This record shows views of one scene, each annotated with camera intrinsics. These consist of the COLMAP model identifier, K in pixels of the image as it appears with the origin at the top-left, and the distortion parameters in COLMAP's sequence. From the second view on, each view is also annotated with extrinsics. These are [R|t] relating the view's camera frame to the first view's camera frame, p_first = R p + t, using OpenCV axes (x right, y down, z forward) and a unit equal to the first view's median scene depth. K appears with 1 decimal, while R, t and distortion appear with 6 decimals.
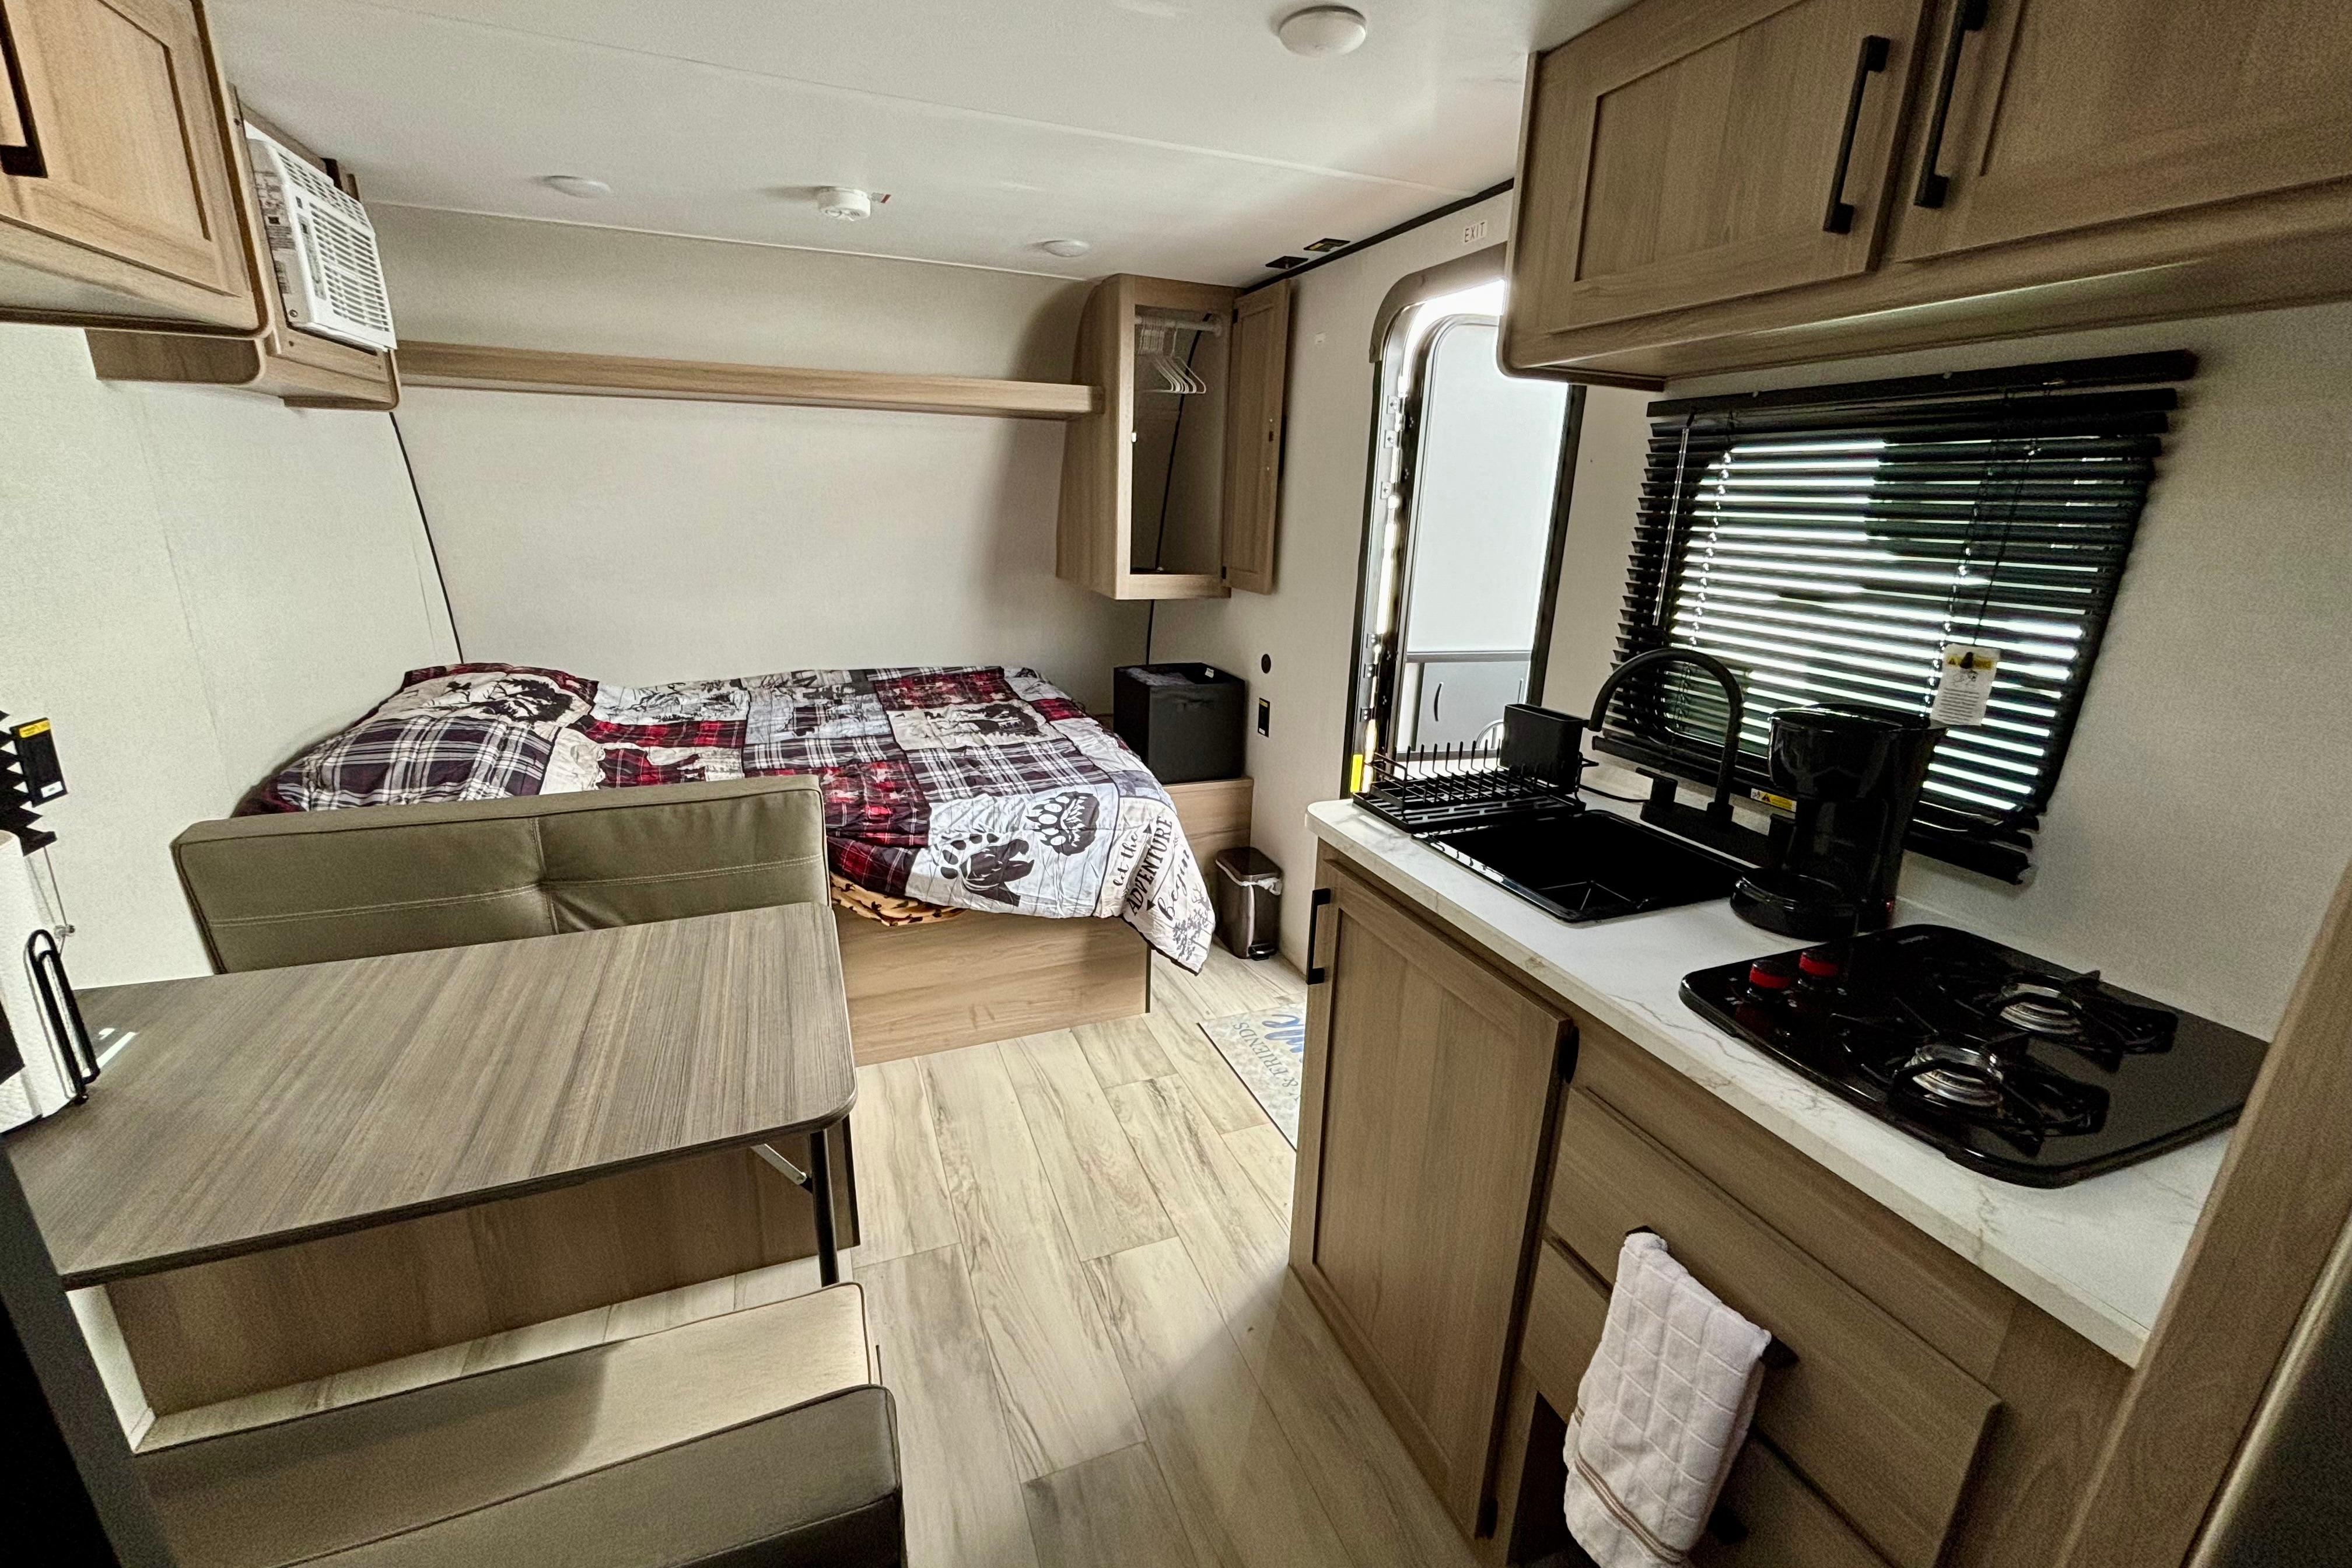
lens RADIAL K [[961.5, 0, 1173.7], [0, 961.5, 771.8], [0, 0, 1]] dist [-0.003131, 0.006558]
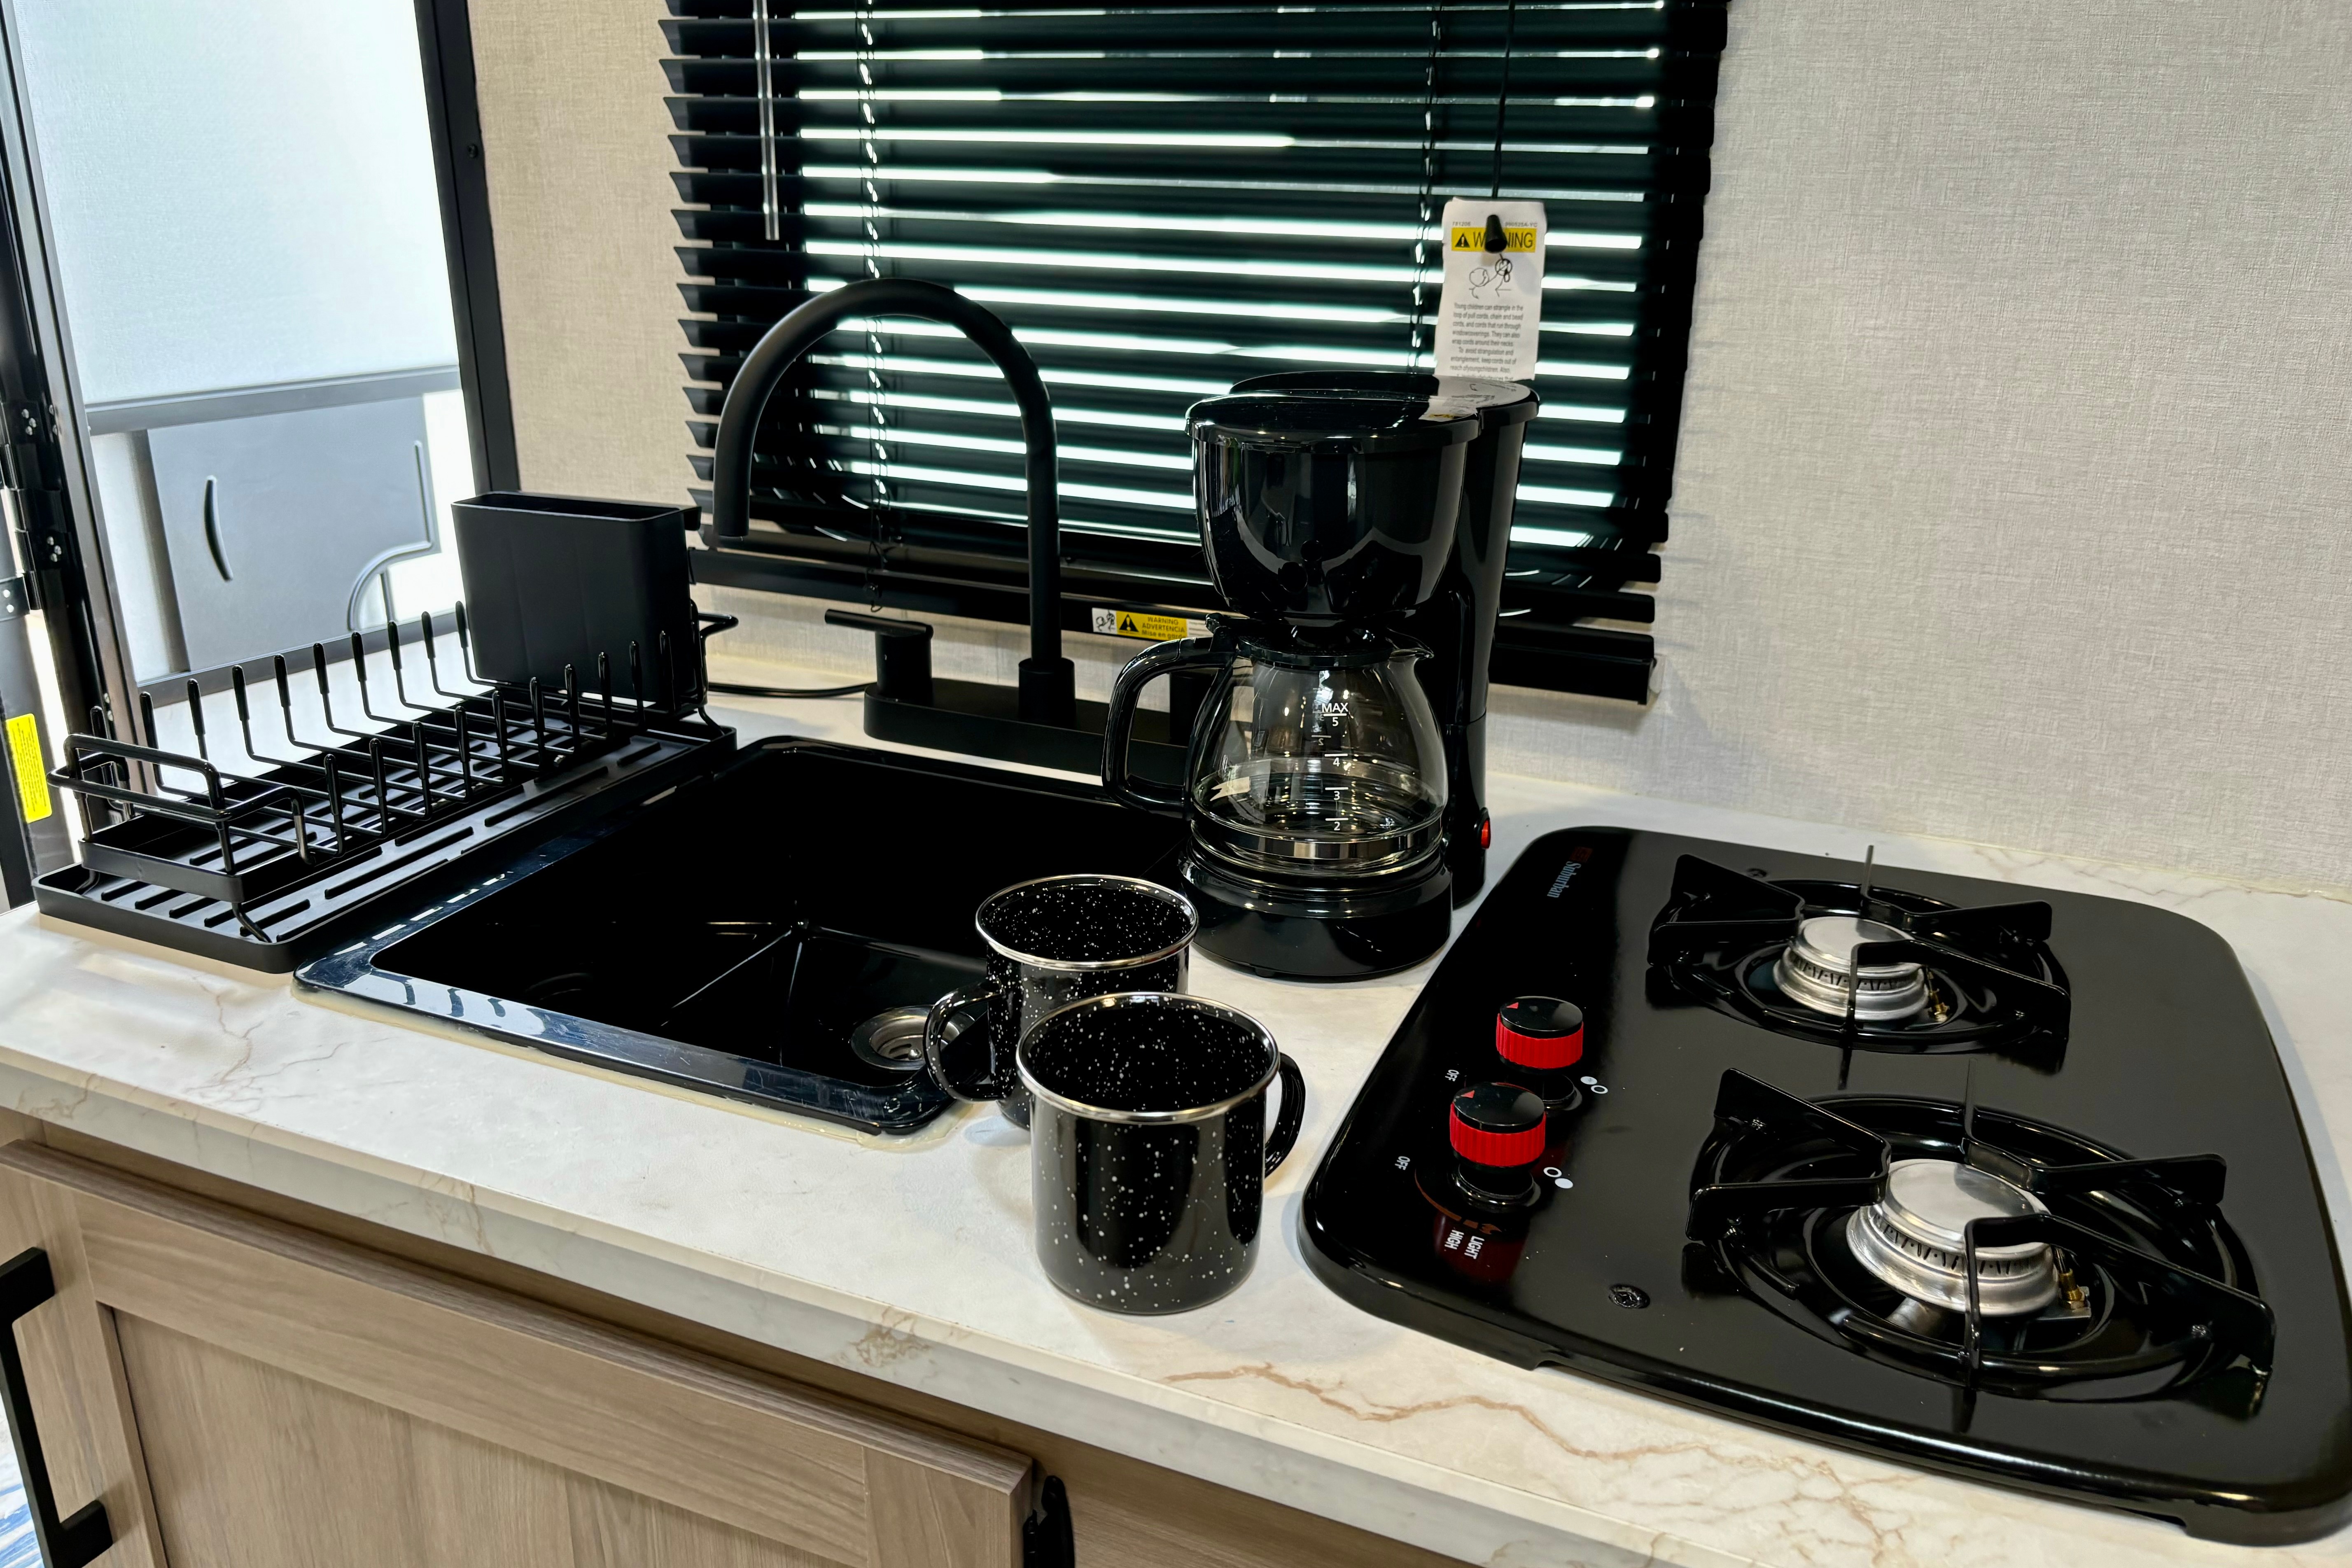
lens RADIAL K [[1809.5, 0, 1166.5], [0, 1809.5, 785.8], [0, 0, 1]] dist [0.033223, -0.002046]
pose [[0.713014, -0.262099, 0.650319, 0.080260], [0.204314, 0.964920, 0.164881, -0.029827], [-0.670721, 0.015307, 0.741552, 0.363126]]
